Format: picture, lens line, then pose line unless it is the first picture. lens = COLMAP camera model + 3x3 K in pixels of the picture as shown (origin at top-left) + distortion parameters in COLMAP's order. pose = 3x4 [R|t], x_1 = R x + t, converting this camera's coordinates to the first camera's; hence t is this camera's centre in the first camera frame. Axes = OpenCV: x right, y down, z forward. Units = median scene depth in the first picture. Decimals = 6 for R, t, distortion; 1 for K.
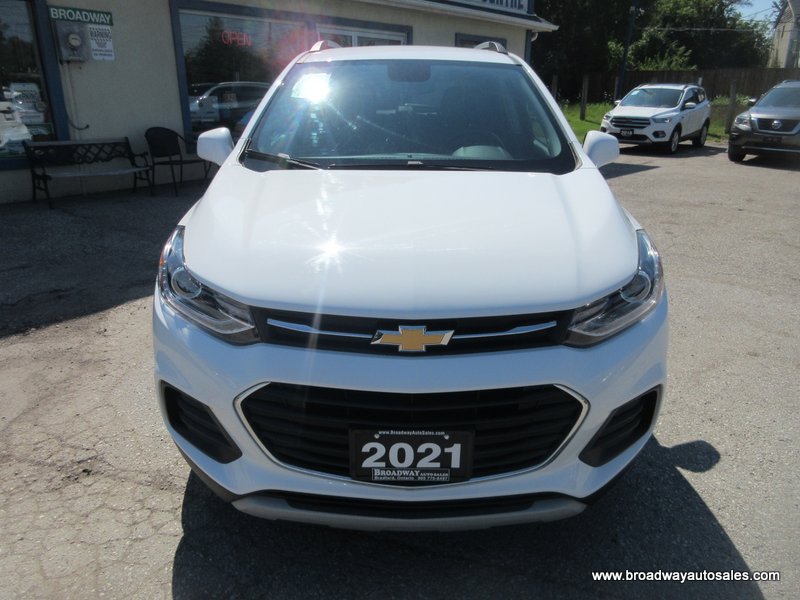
lens RADIAL K [[604.9, 0, 400.3], [0, 604.9, 297.6], [0, 0, 1]] dist [0.010143, 0.000421]
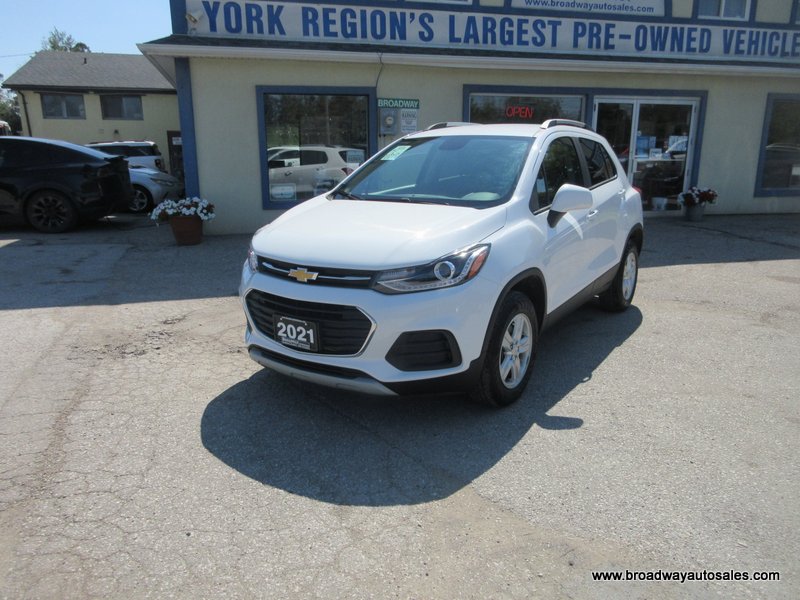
lens RADIAL K [[604.9, 0, 400.3], [0, 604.9, 297.6], [0, 0, 1]] dist [0.010143, 0.000421]
pose [[0.830731, 0.123697, -0.542757, 1.060541], [-0.174375, 0.983753, -0.042693, 0.129760], [0.528658, 0.130110, 0.838804, -0.402887]]
